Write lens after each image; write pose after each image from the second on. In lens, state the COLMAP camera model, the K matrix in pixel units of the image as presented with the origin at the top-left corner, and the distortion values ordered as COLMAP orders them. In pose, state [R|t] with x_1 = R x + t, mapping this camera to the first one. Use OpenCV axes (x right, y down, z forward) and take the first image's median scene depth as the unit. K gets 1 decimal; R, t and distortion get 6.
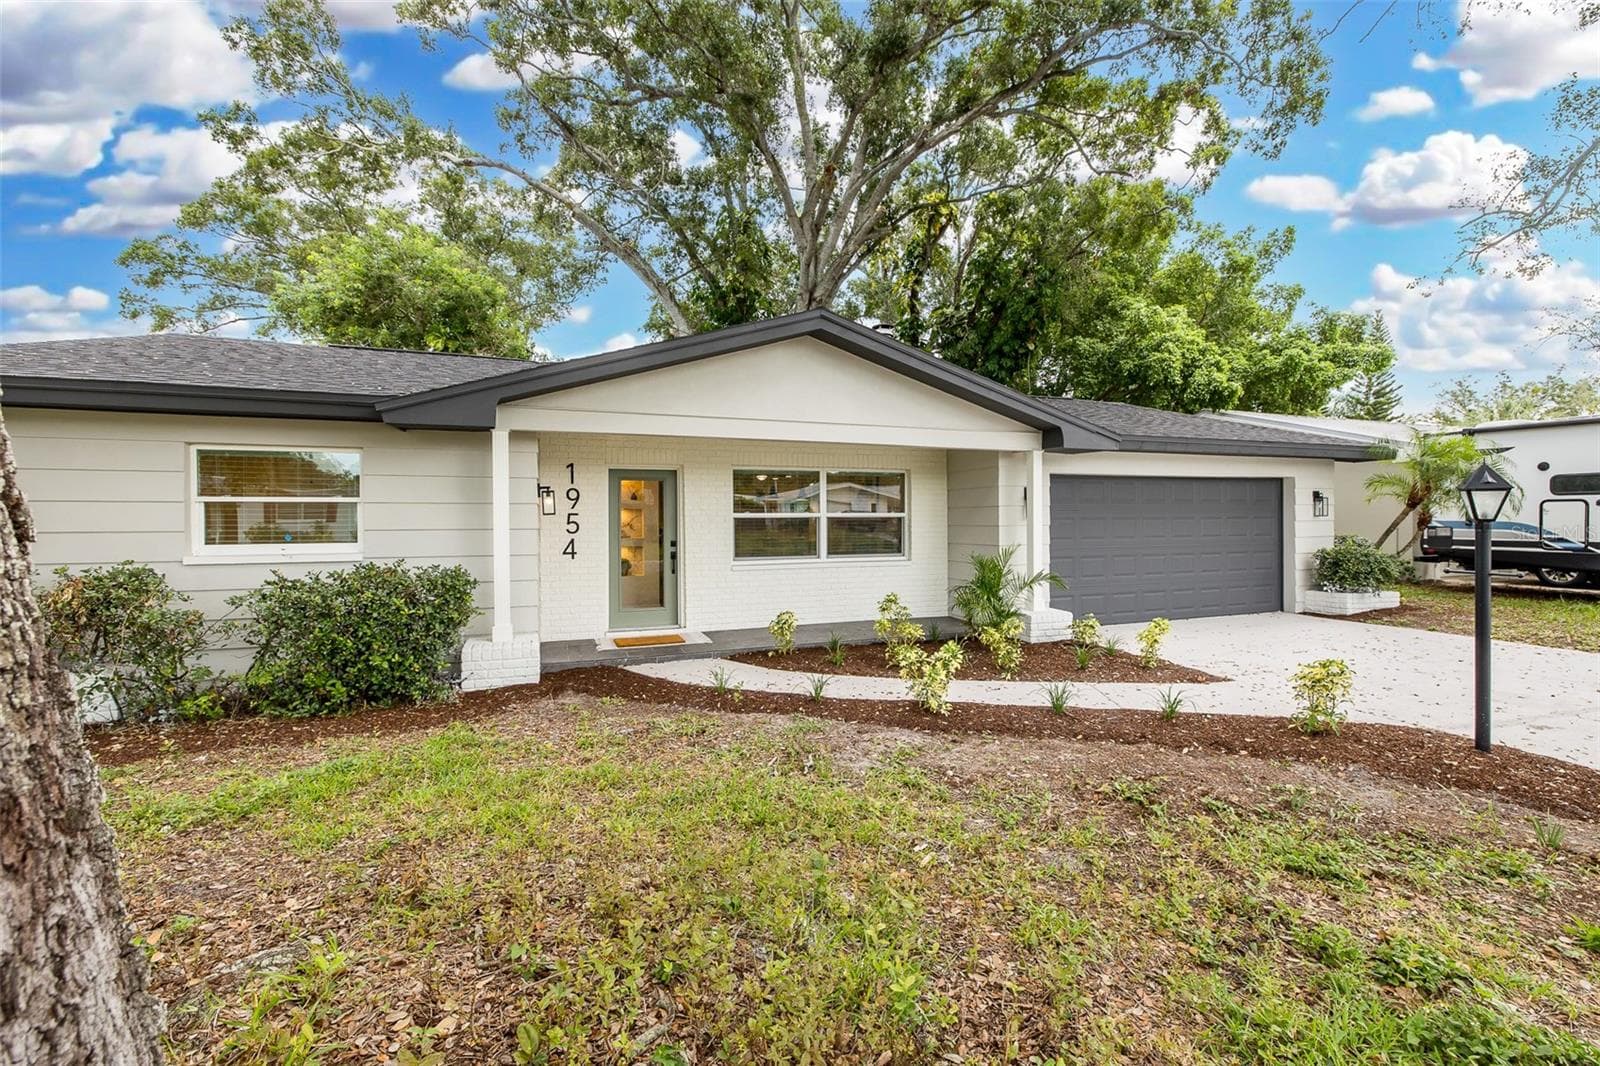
lens RADIAL K [[657.1, 0, 811.4], [0, 657.1, 522.9], [0, 0, 1]] dist [0.000374, -0.000097]
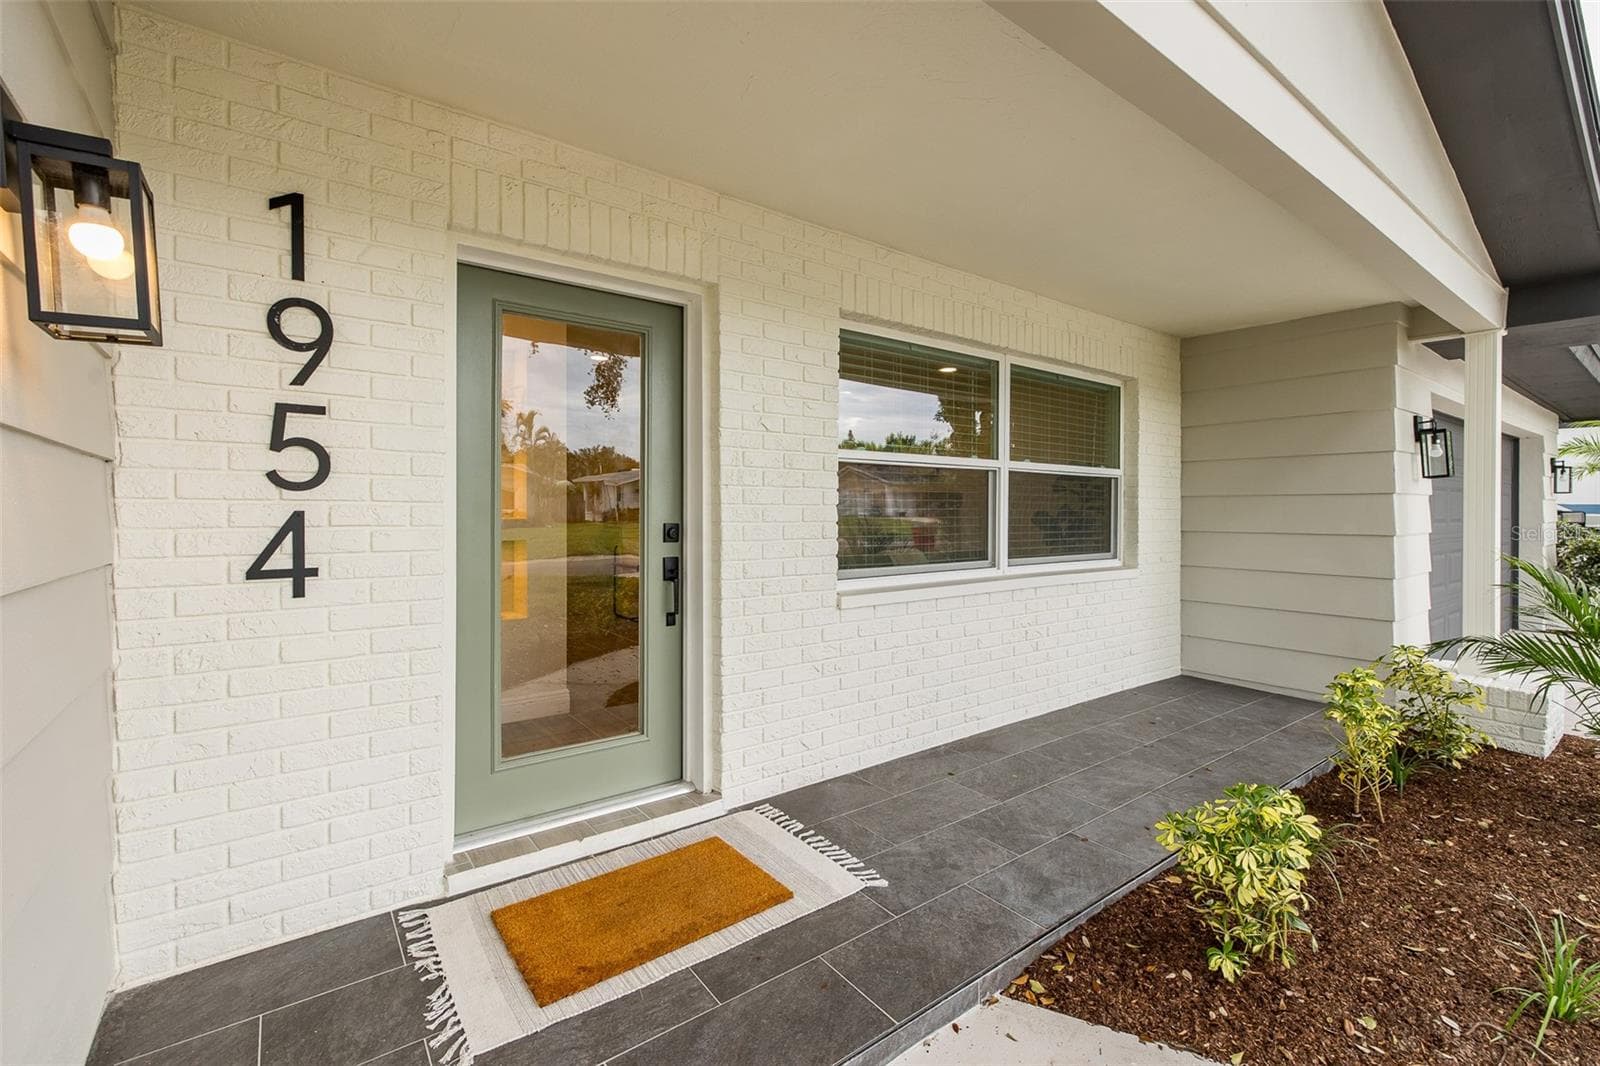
lens RADIAL K [[691.5, 0, 853.6], [0, 691.5, 511.8], [0, 0, 1]] dist [0.000297, -0.000037]
pose [[0.948861, 0.007382, 0.315607, -0.229974], [-0.007562, 0.999971, -0.000652, 0.020756], [-0.315602, -0.001768, 0.948890, 0.639325]]
